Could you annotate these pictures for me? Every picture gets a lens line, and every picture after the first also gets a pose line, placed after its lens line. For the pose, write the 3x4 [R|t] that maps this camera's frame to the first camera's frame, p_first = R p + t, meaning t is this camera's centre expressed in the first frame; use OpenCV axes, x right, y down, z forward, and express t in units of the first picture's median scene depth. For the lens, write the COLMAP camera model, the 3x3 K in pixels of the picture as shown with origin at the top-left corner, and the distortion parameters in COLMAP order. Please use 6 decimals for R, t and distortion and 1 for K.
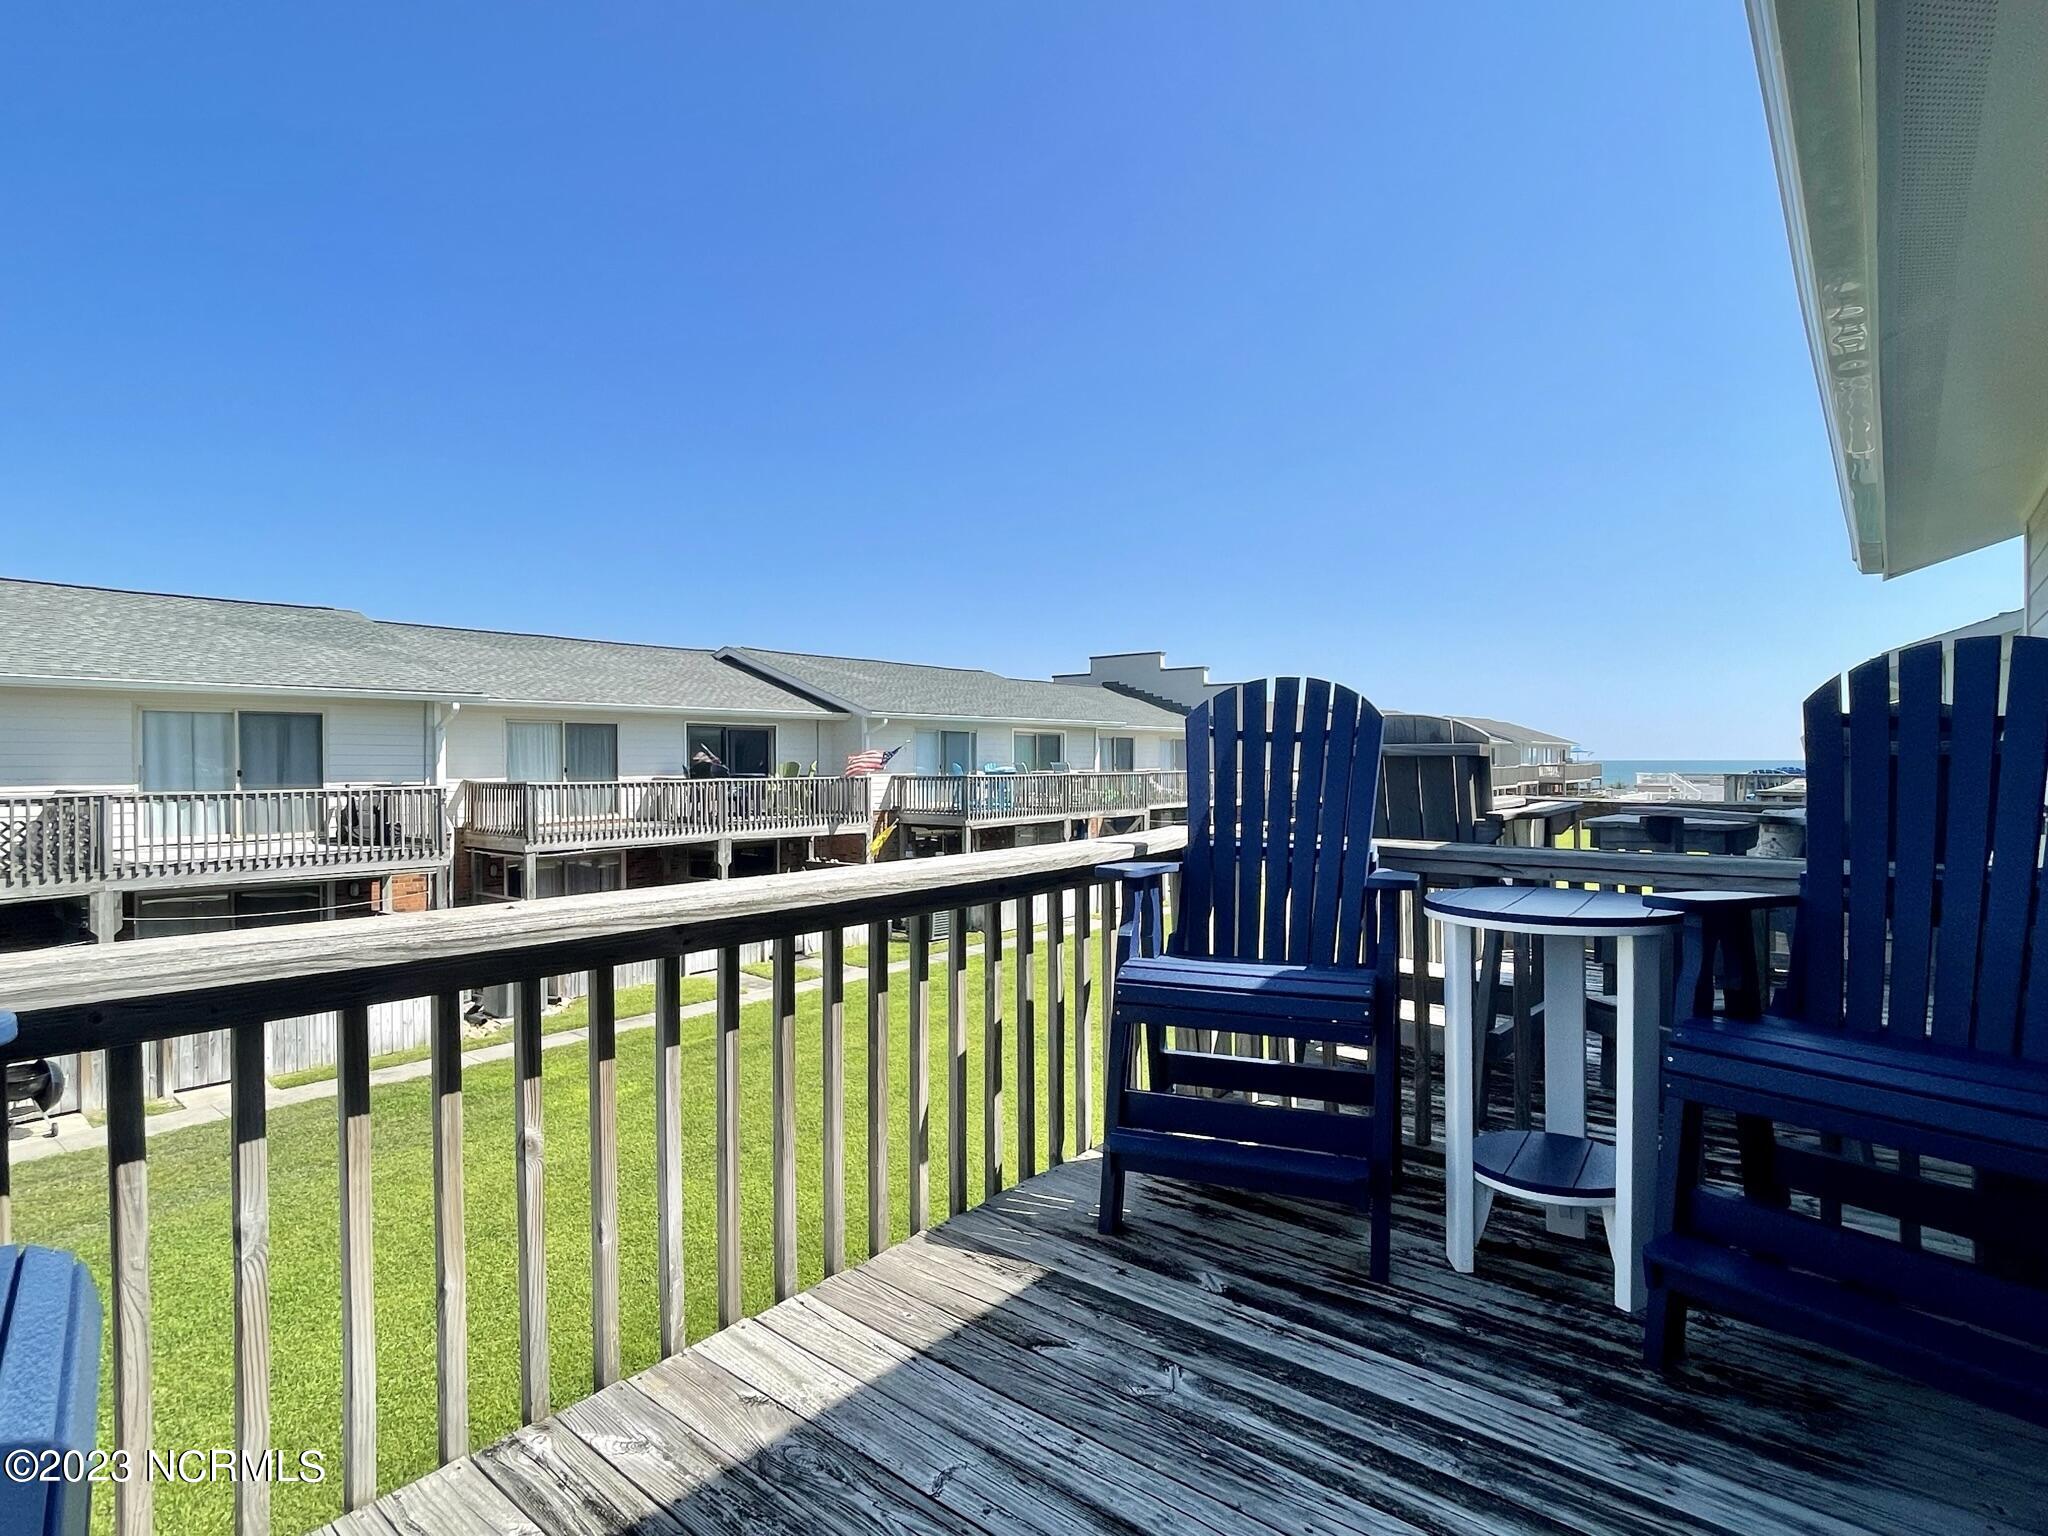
lens RADIAL K [[1072.2, 0, 1024.0], [0, 1072.2, 768.0], [0, 0, 1]] dist [0.031239, 0.000187]
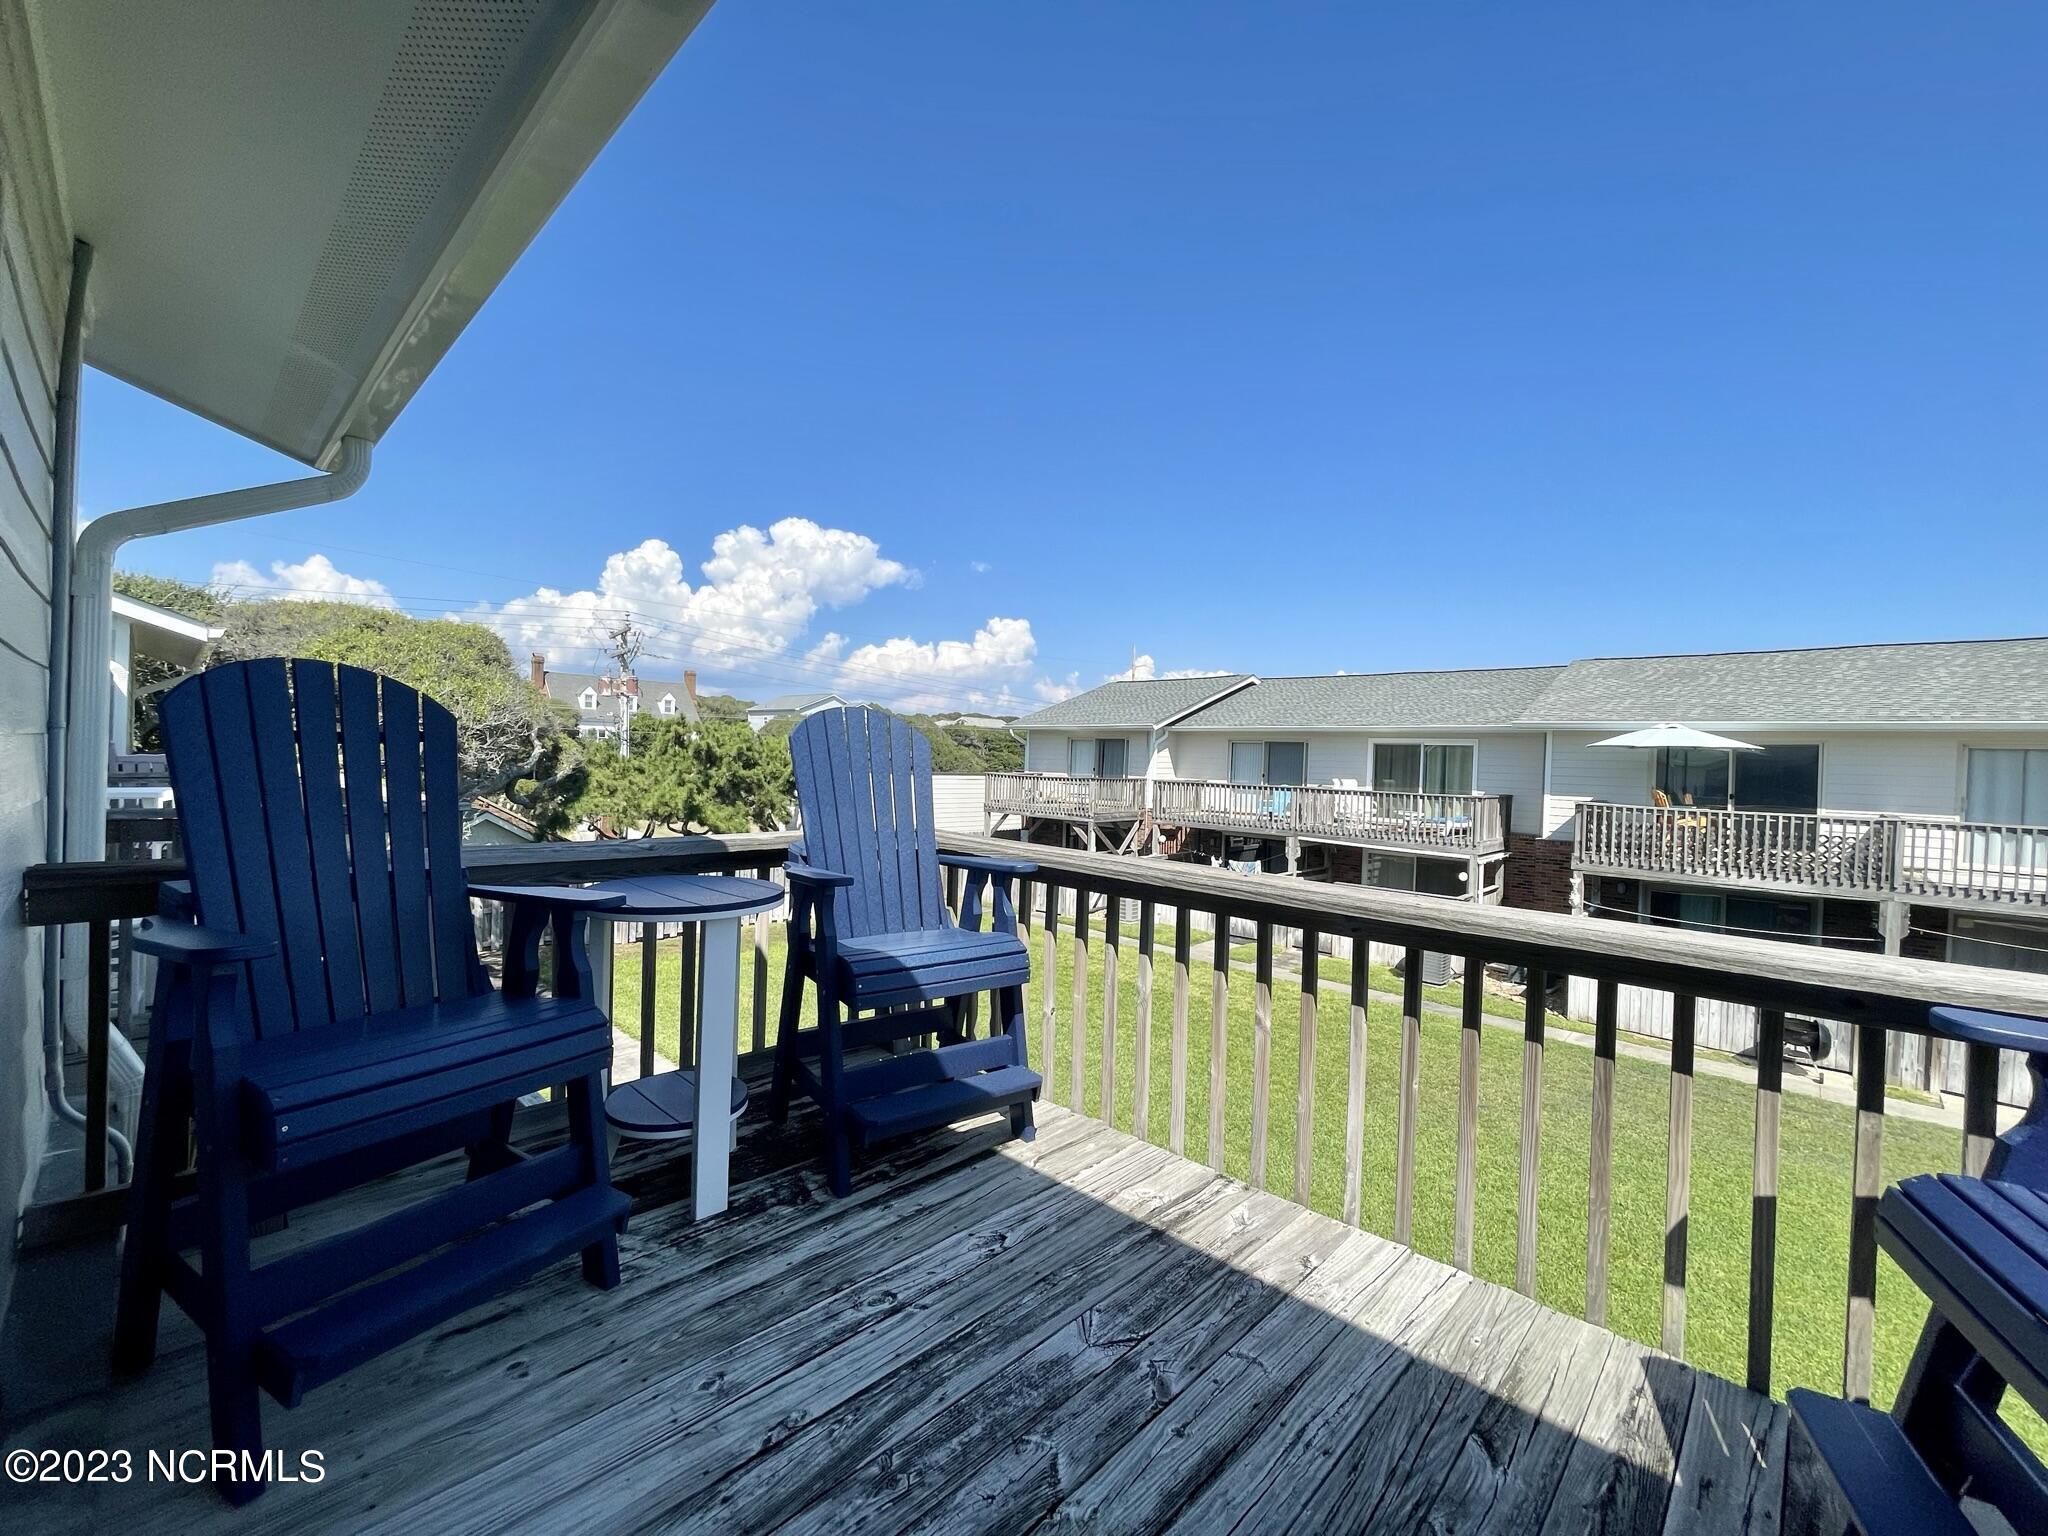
lens RADIAL K [[836.9, 0, 1024.0], [0, 836.9, 768.0], [0, 0, 1]] dist [-0.000130, 0.000139]
pose [[-0.067419, 0.009928, -0.997675, 0.130208], [-0.040396, 0.999103, 0.012672, -0.005430], [0.996907, 0.041156, -0.066958, 0.113369]]
